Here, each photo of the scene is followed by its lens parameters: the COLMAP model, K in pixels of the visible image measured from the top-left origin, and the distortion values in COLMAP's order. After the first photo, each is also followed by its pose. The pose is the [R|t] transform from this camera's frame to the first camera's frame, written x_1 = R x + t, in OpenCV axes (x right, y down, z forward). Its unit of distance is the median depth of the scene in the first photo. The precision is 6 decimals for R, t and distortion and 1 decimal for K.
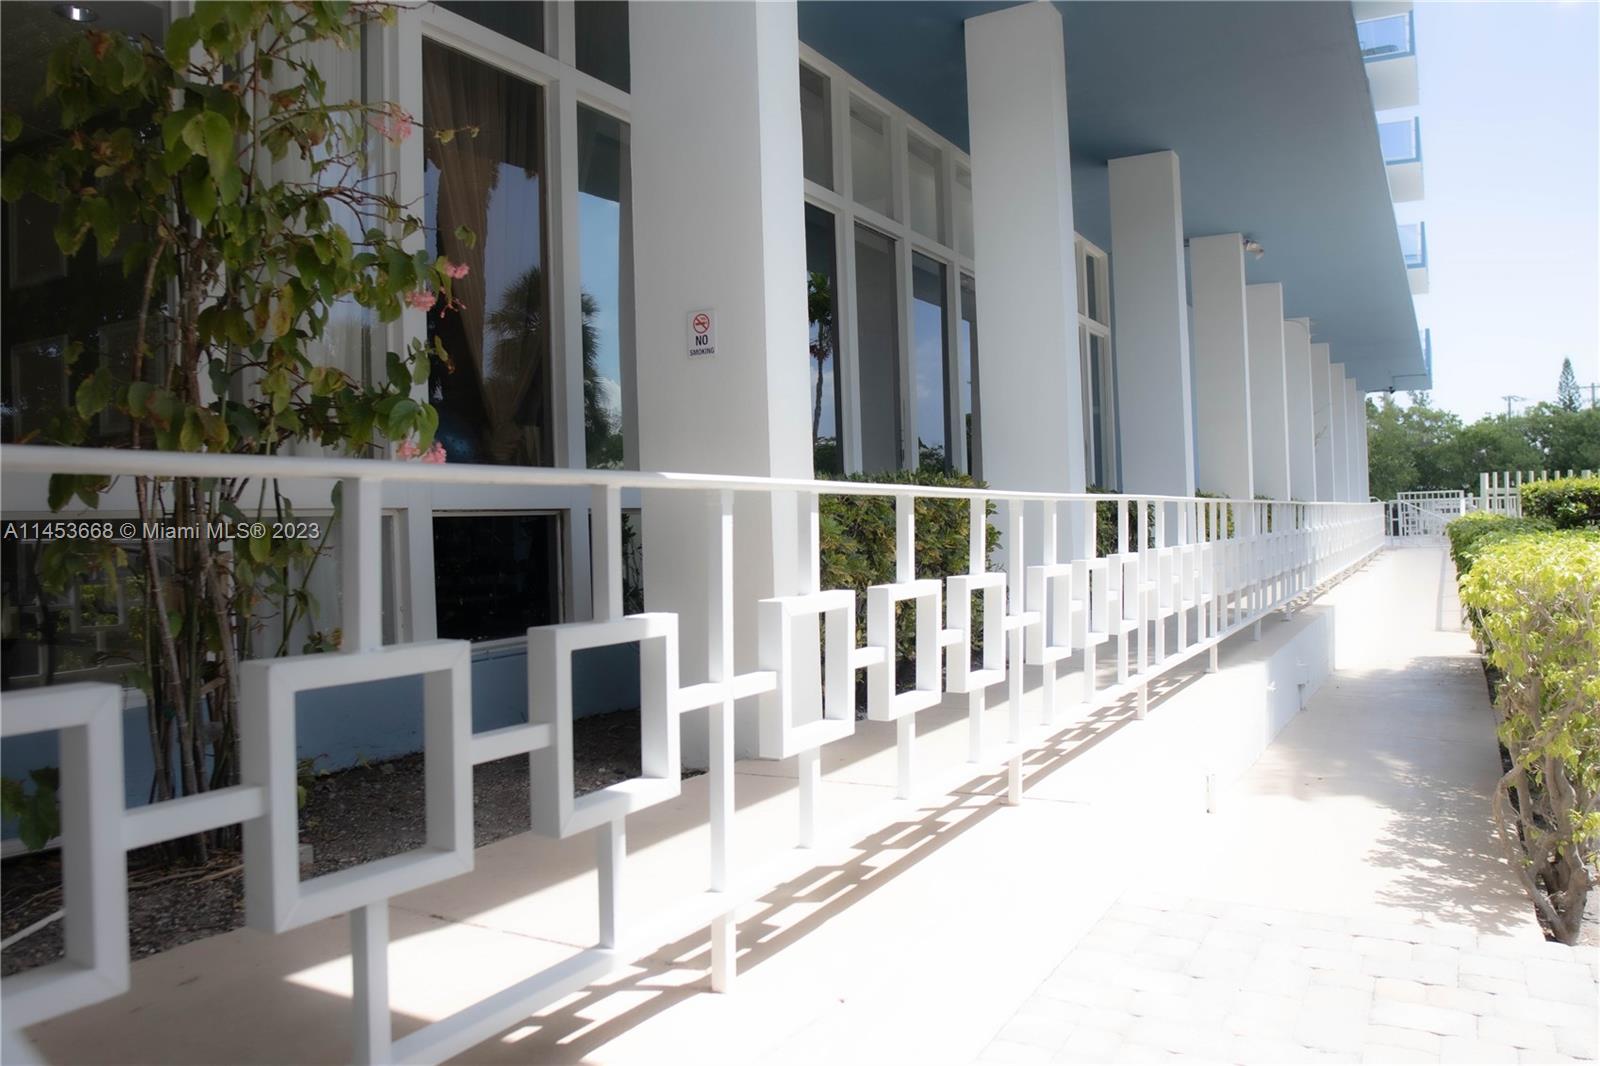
lens RADIAL K [[1201.0, 0, 800.0], [0, 1201.0, 533.0], [0, 0, 1]] dist [-0.081403, 0.001644]
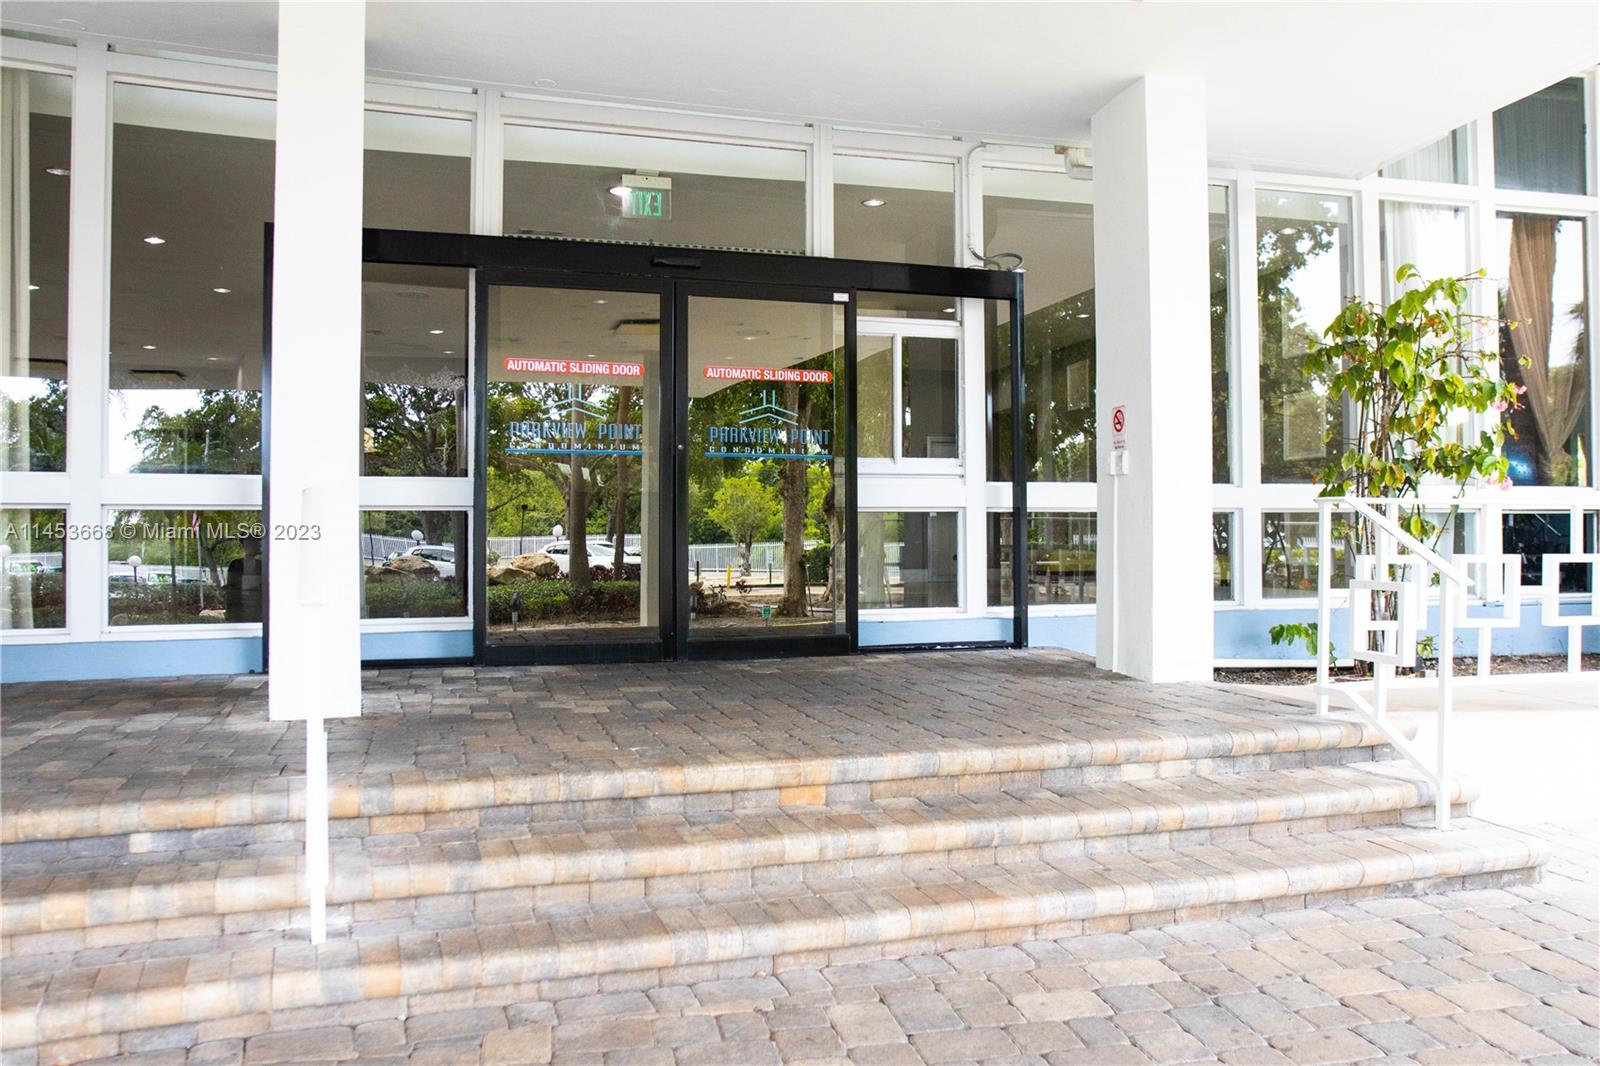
lens RADIAL K [[1201.0, 0, 800.0], [0, 1201.0, 533.0], [0, 0, 1]] dist [-0.081403, 0.001644]
pose [[0.671291, 0.022959, -0.740838, 0.336014], [-0.023191, 0.999681, 0.009966, 0.023317], [0.740831, 0.010491, 0.671610, -1.149043]]
